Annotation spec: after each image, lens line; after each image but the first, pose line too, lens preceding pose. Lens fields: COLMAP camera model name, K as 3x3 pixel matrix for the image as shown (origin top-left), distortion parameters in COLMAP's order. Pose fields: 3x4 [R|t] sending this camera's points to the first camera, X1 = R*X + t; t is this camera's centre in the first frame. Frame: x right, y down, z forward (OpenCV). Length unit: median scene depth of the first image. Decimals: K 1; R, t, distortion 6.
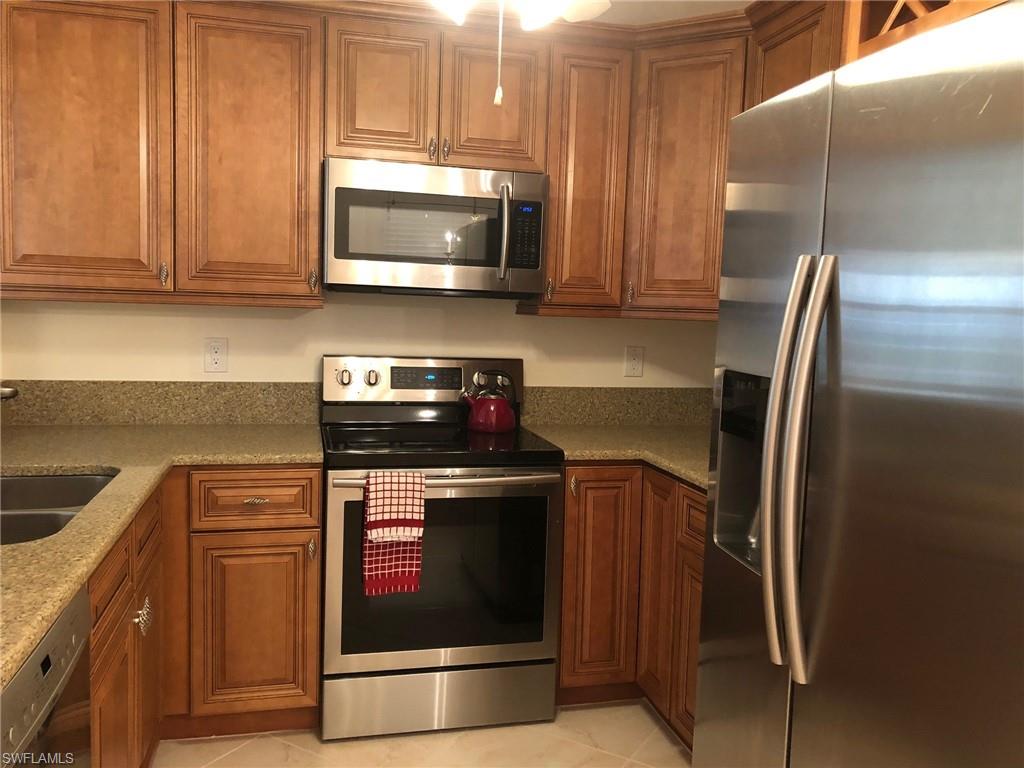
lens RADIAL K [[836.3, 0, 510.5], [0, 836.3, 380.2], [0, 0, 1]] dist [0.025437, 0.002842]
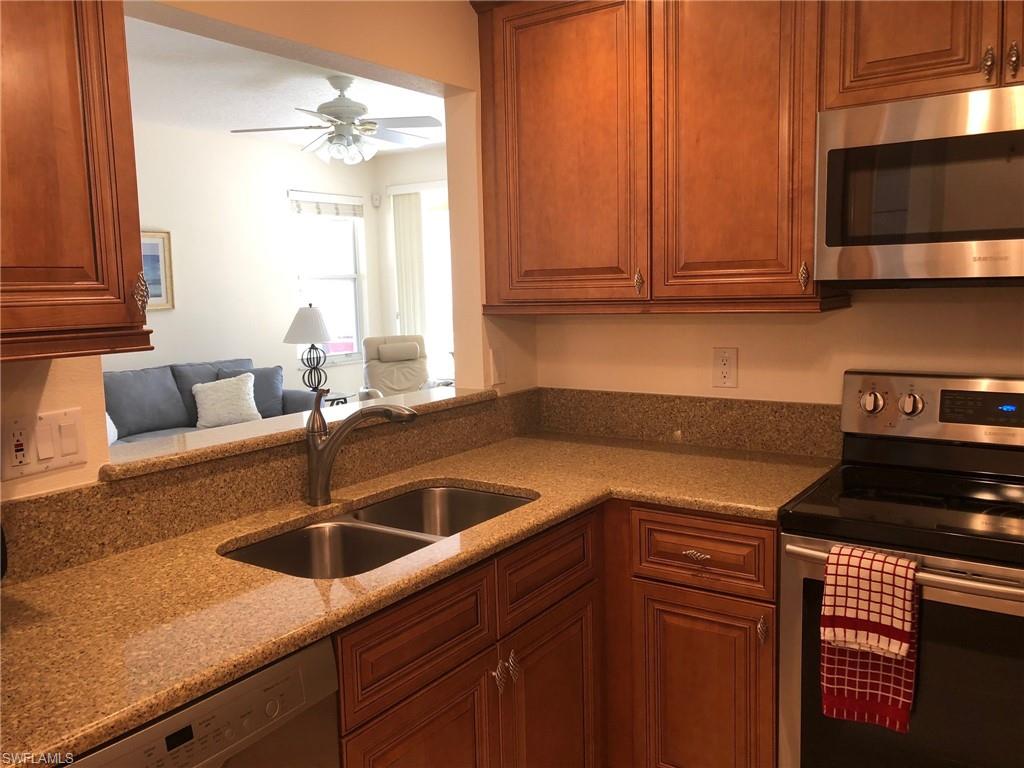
lens RADIAL K [[836.3, 0, 510.5], [0, 836.3, 380.2], [0, 0, 1]] dist [0.025437, 0.002842]
pose [[0.660683, 0.040714, -0.749560, 0.179182], [-0.023925, 0.999163, 0.033183, -0.047886], [0.750284, -0.003990, 0.661104, 0.312402]]
